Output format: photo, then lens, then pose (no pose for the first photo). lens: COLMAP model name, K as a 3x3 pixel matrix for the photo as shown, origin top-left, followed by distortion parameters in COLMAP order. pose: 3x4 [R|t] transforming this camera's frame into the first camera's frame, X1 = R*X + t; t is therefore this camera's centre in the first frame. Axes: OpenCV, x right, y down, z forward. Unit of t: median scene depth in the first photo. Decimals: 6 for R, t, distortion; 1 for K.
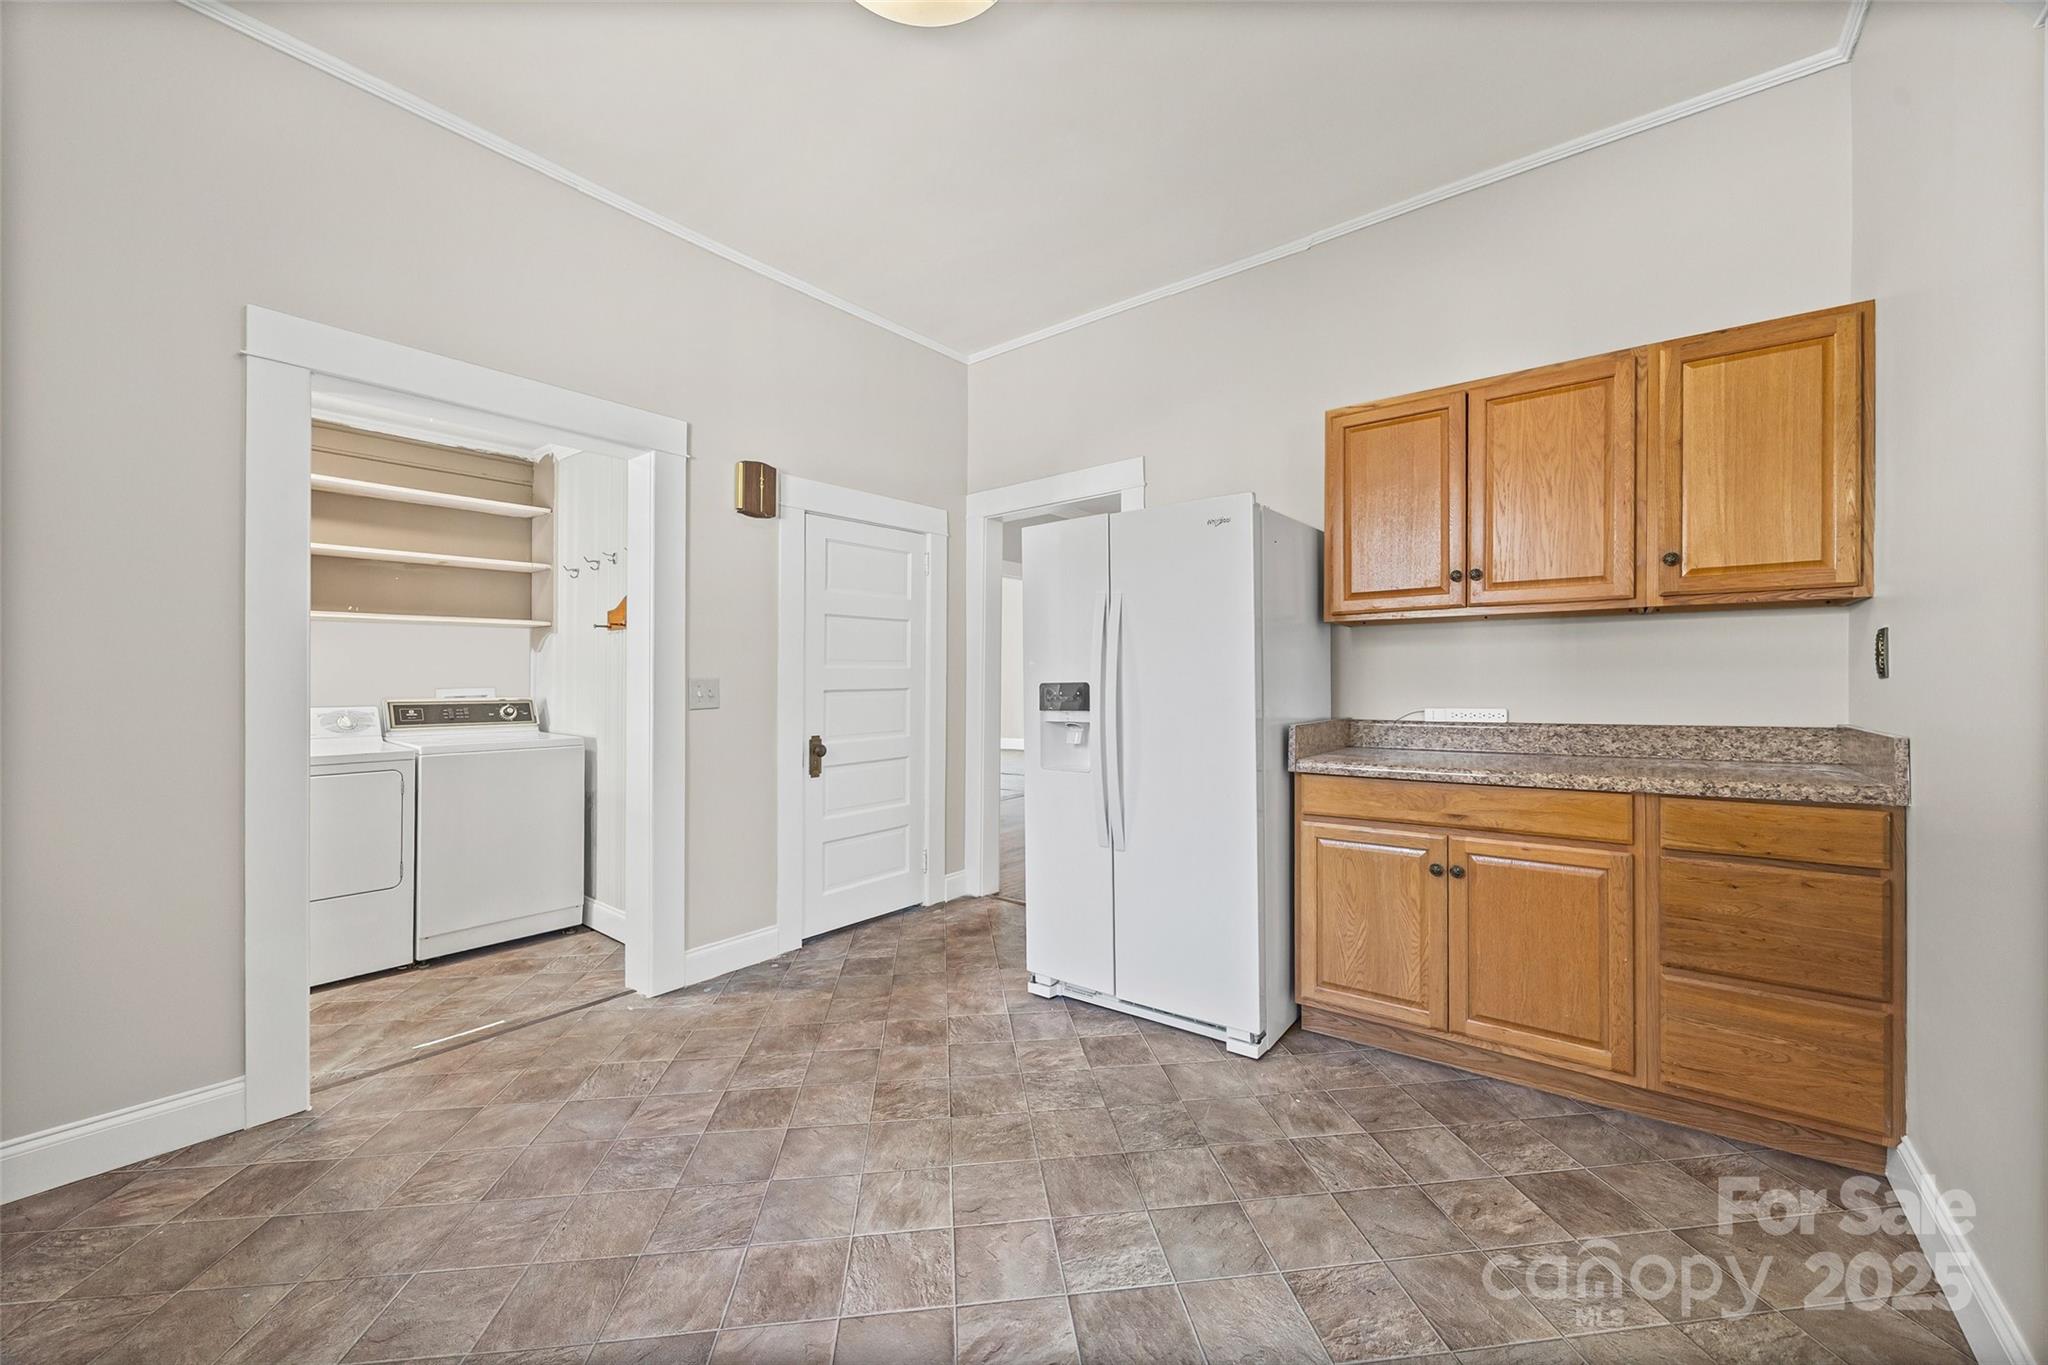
lens RADIAL K [[785.3, 0, 1024.3], [0, 785.3, 672.7], [0, 0, 1]] dist [-0.004181, 0.000210]
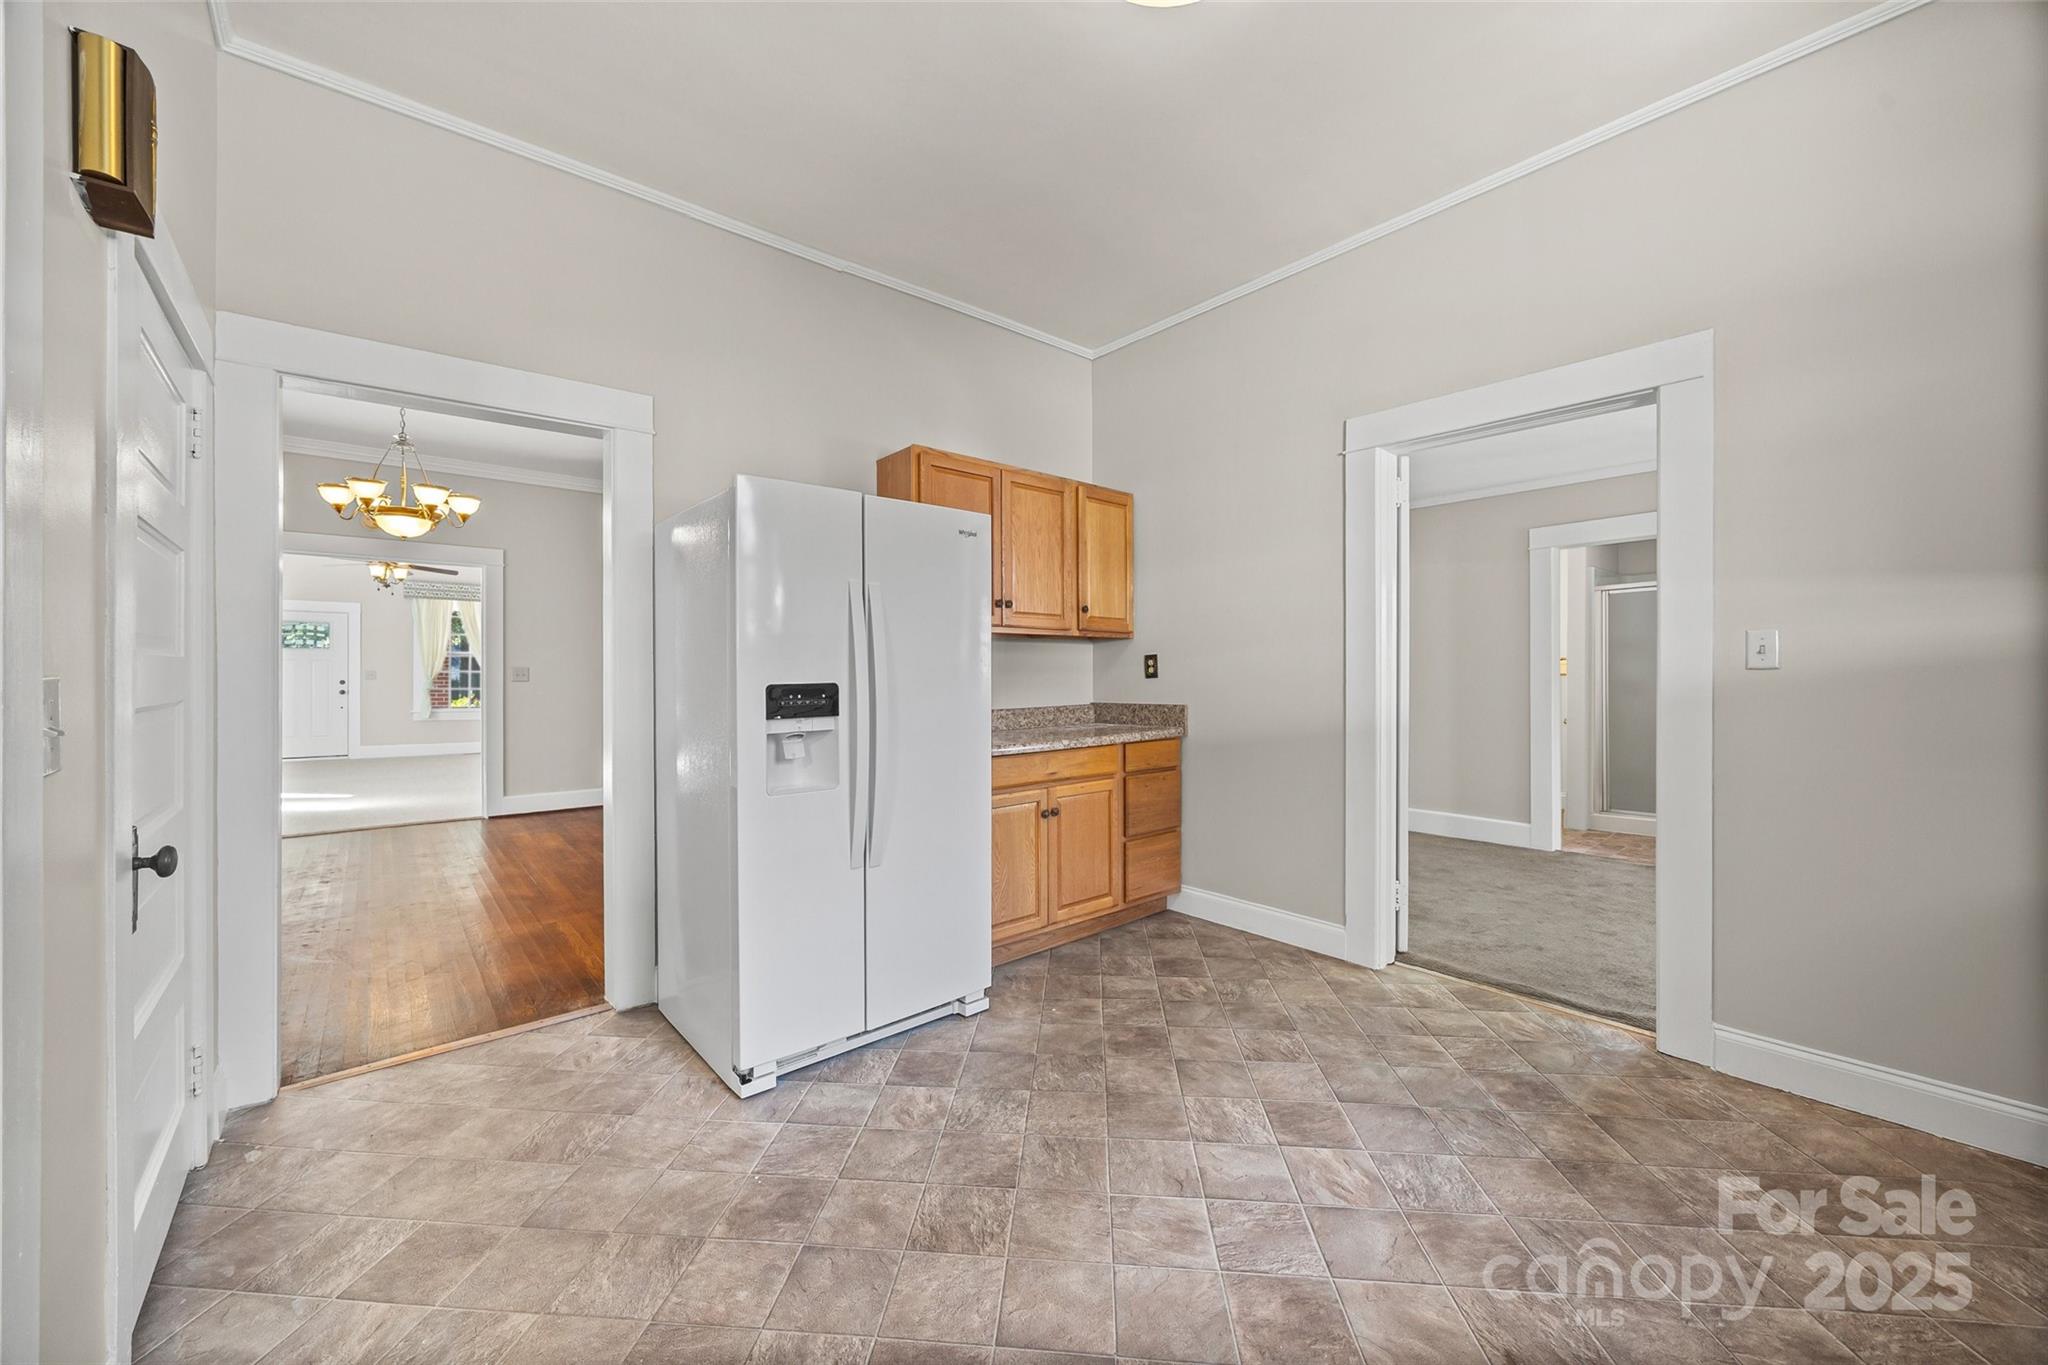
lens RADIAL K [[785.3, 0, 1015.1], [0, 785.3, 681.8], [0, 0, 1]] dist [-0.004181, 0.000210]
pose [[0.195286, -0.002642, 0.980743, -0.882850], [-0.005717, 0.999976, 0.003833, 0.008619], [-0.980730, -0.006355, 0.195266, 0.790794]]
